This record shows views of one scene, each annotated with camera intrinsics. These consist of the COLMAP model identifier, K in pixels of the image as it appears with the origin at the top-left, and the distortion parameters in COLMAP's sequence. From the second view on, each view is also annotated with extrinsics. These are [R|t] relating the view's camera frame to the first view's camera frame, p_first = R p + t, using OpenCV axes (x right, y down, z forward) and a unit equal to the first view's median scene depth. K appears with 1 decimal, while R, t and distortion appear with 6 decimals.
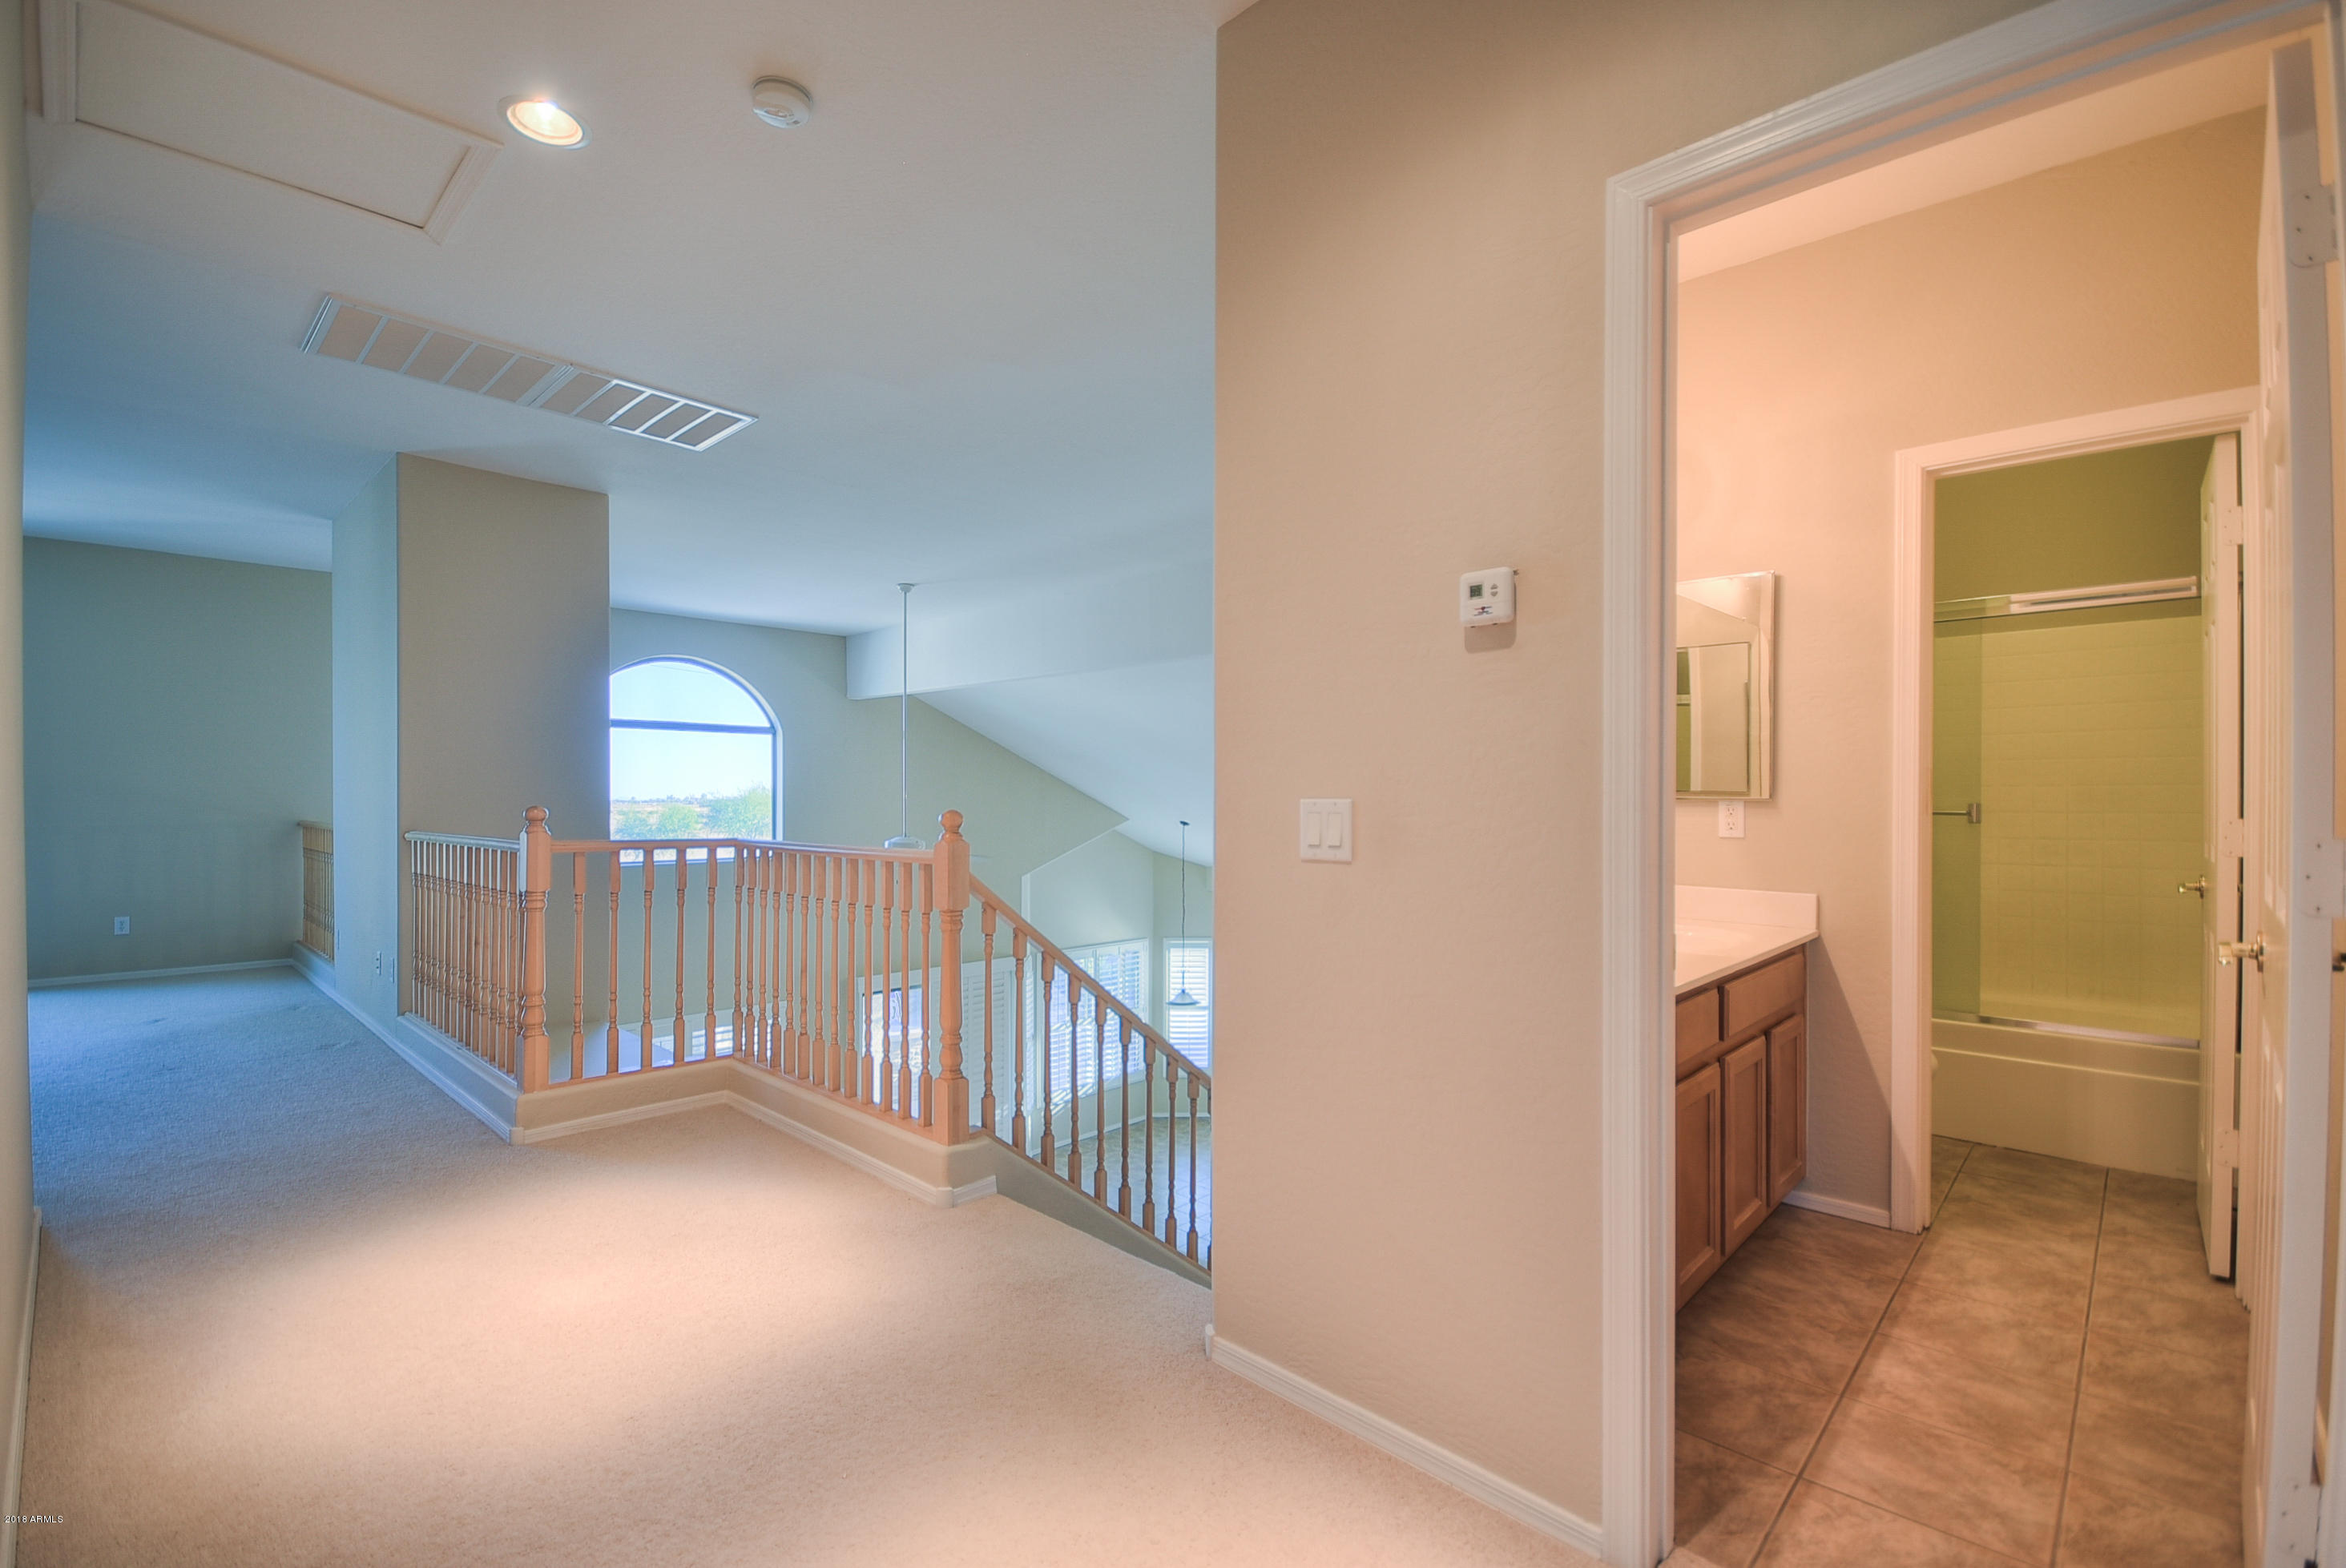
lens RADIAL K [[1033.4, 0, 1151.6], [0, 1033.4, 771.7], [0, 0, 1]] dist [-0.000376, -0.006598]
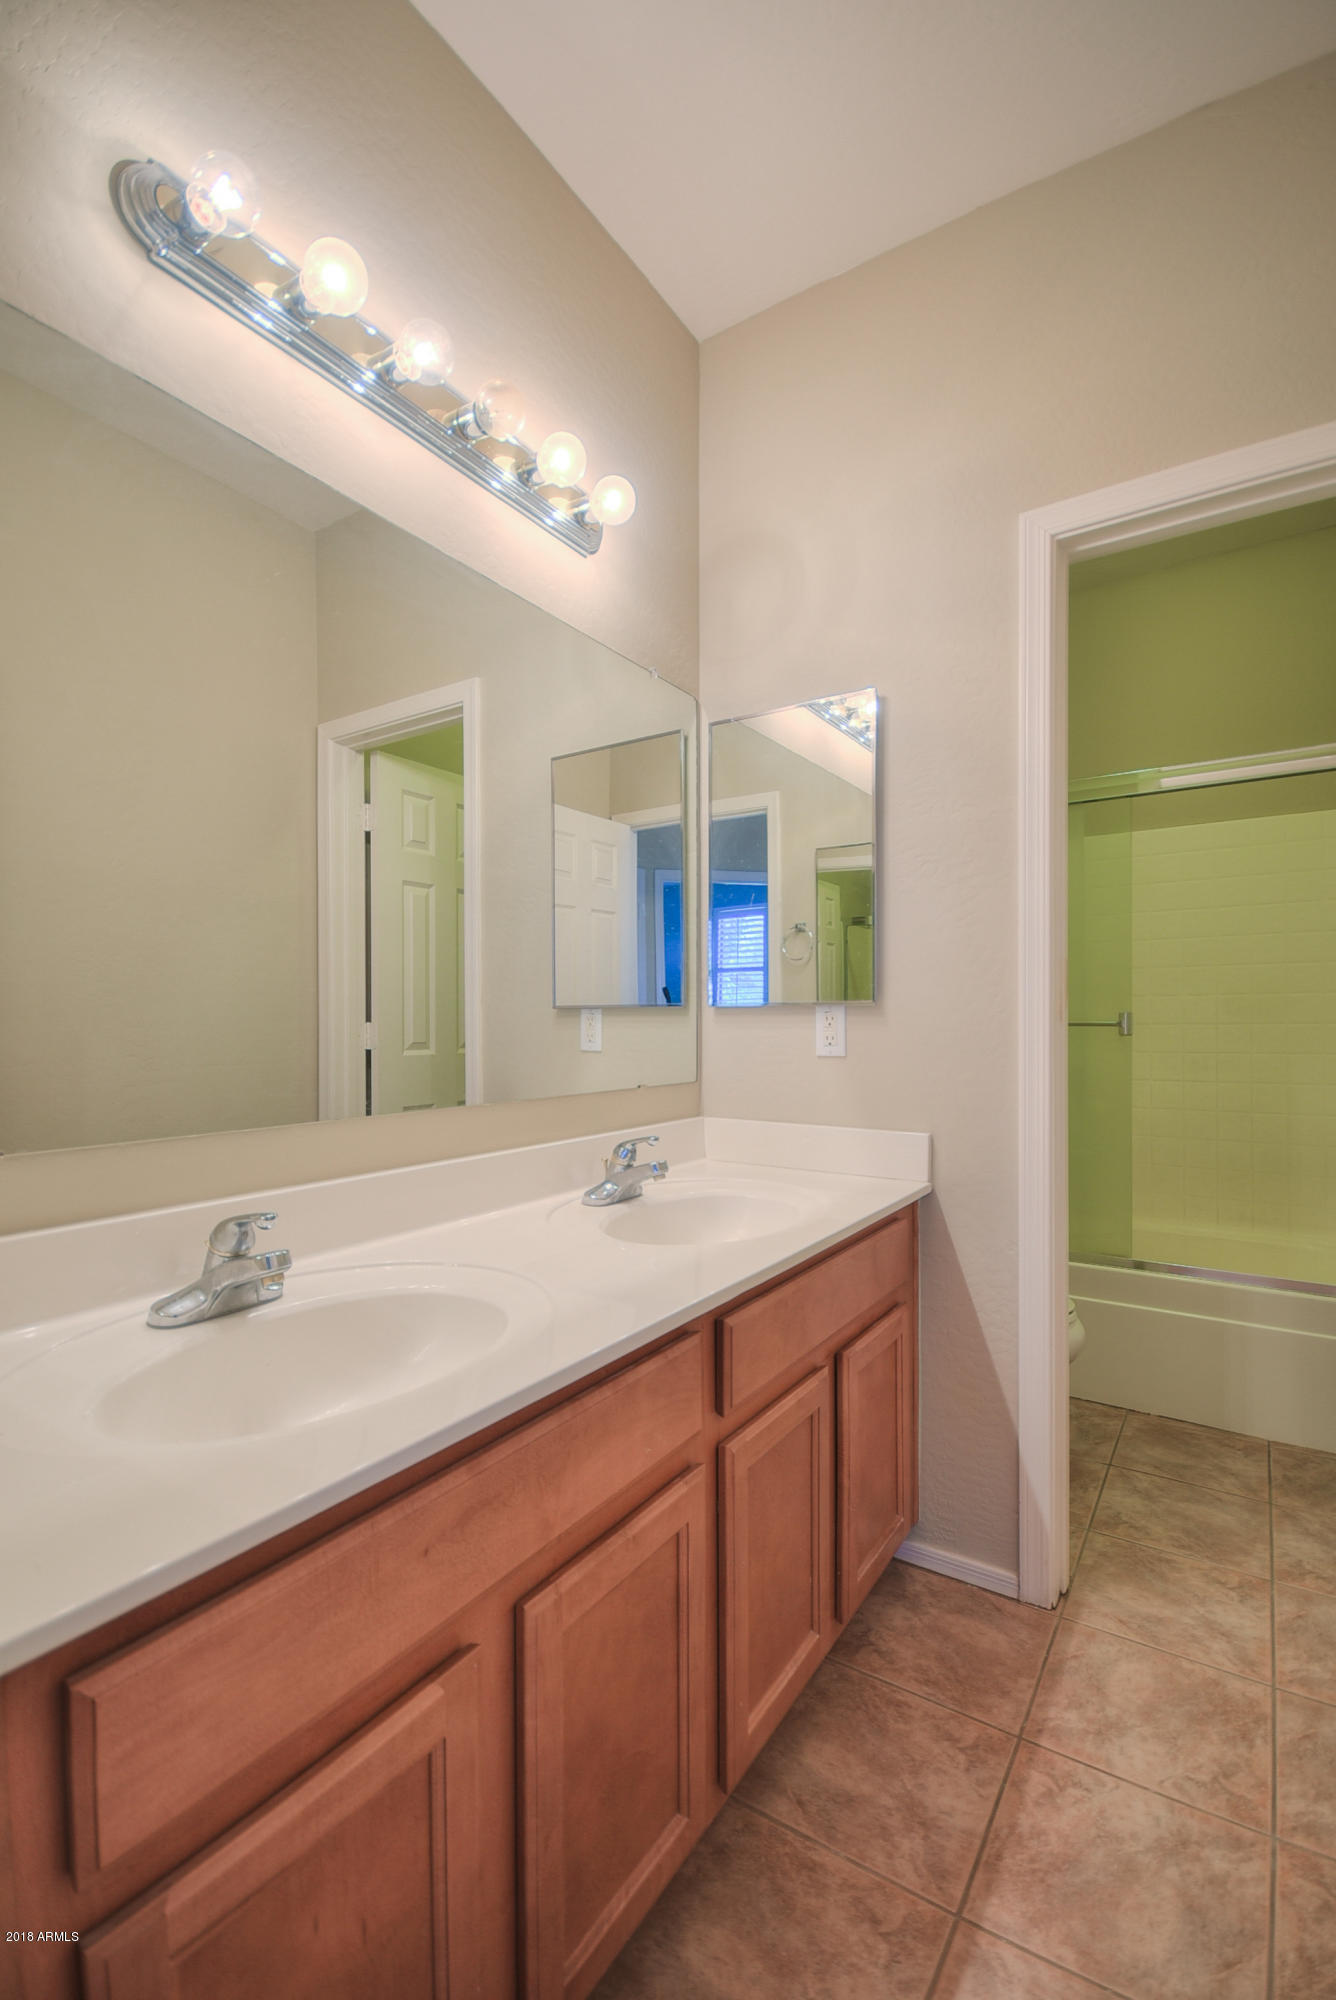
lens RADIAL K [[881.0, 0, 677.4], [0, 881.0, 1015.7], [0, 0, 1]] dist [-0.000376, -0.006598]
pose [[0.981675, -0.012108, 0.190176, 0.369315], [0.010285, 0.999891, 0.010569, 0.027392], [-0.190284, -0.008419, 0.981693, 0.443614]]
